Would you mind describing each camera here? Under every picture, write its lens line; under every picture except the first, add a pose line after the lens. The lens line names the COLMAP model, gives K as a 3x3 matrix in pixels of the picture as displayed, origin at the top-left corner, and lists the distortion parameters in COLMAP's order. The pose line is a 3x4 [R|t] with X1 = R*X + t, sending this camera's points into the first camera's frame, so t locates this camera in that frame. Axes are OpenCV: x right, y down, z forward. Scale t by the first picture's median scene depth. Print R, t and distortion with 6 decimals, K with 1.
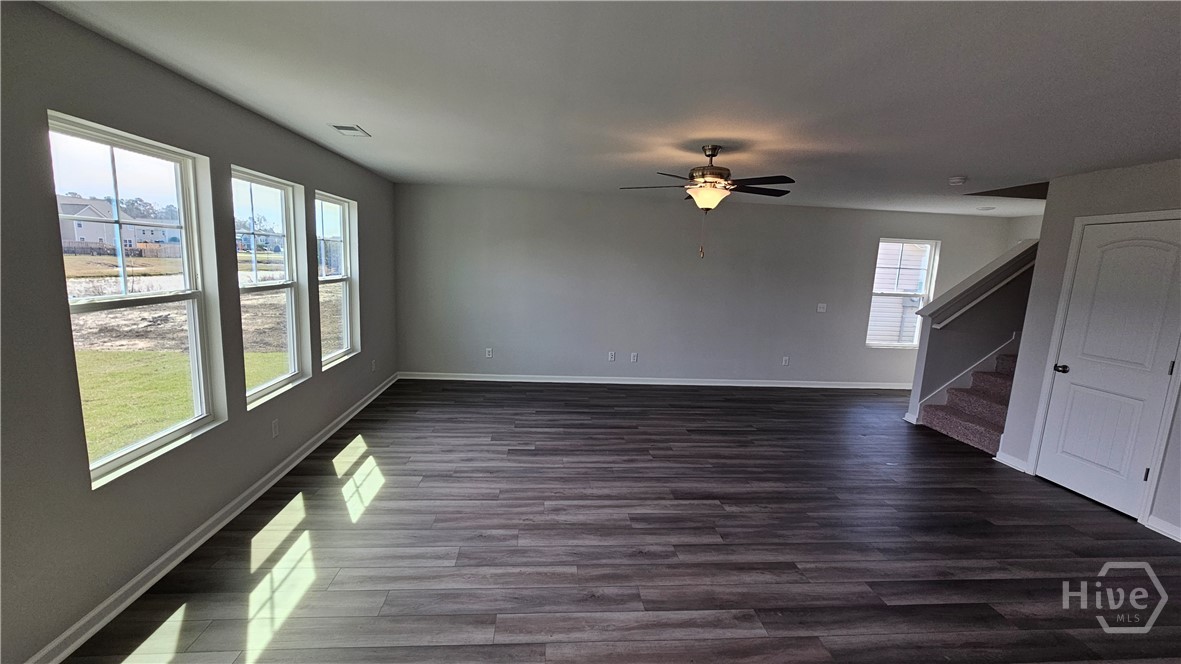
lens RADIAL K [[480.4, 0, 586.7], [0, 480.4, 336.2], [0, 0, 1]] dist [0.000276, -0.000084]
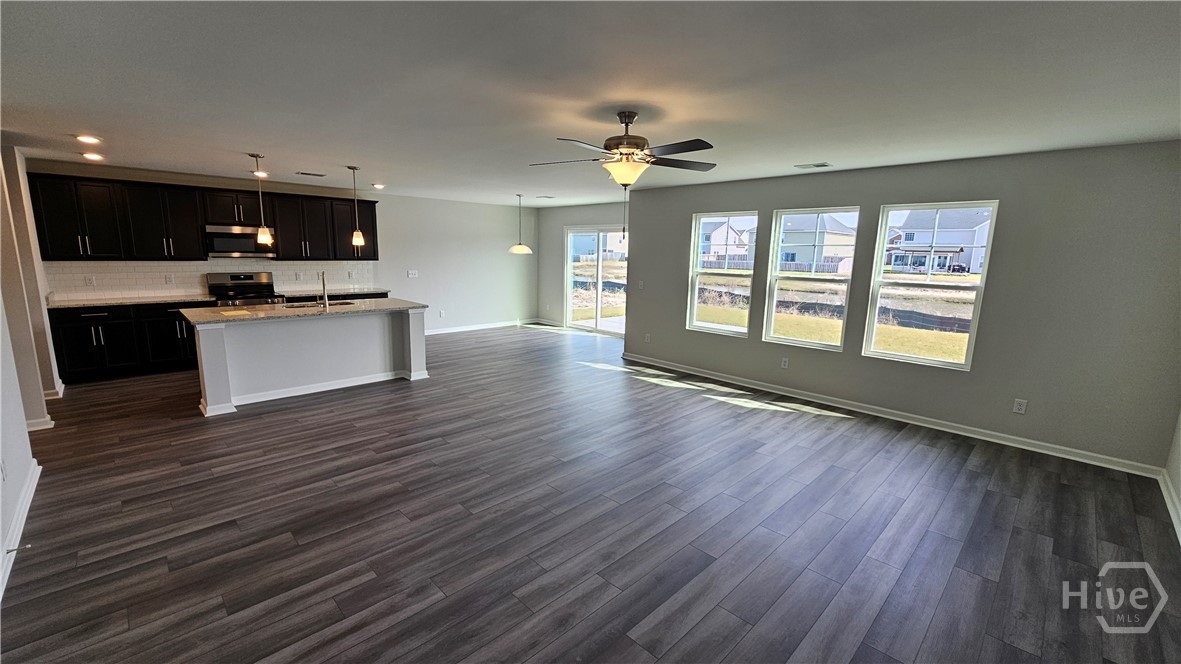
lens RADIAL K [[480.4, 0, 586.7], [0, 480.4, 336.2], [0, 0, 1]] dist [0.000276, -0.000084]
pose [[-0.770129, 0.052300, -0.635741, 0.900174], [-0.150911, 0.953403, 0.261245, -0.221032], [0.619780, 0.297133, -0.726350, 1.712232]]
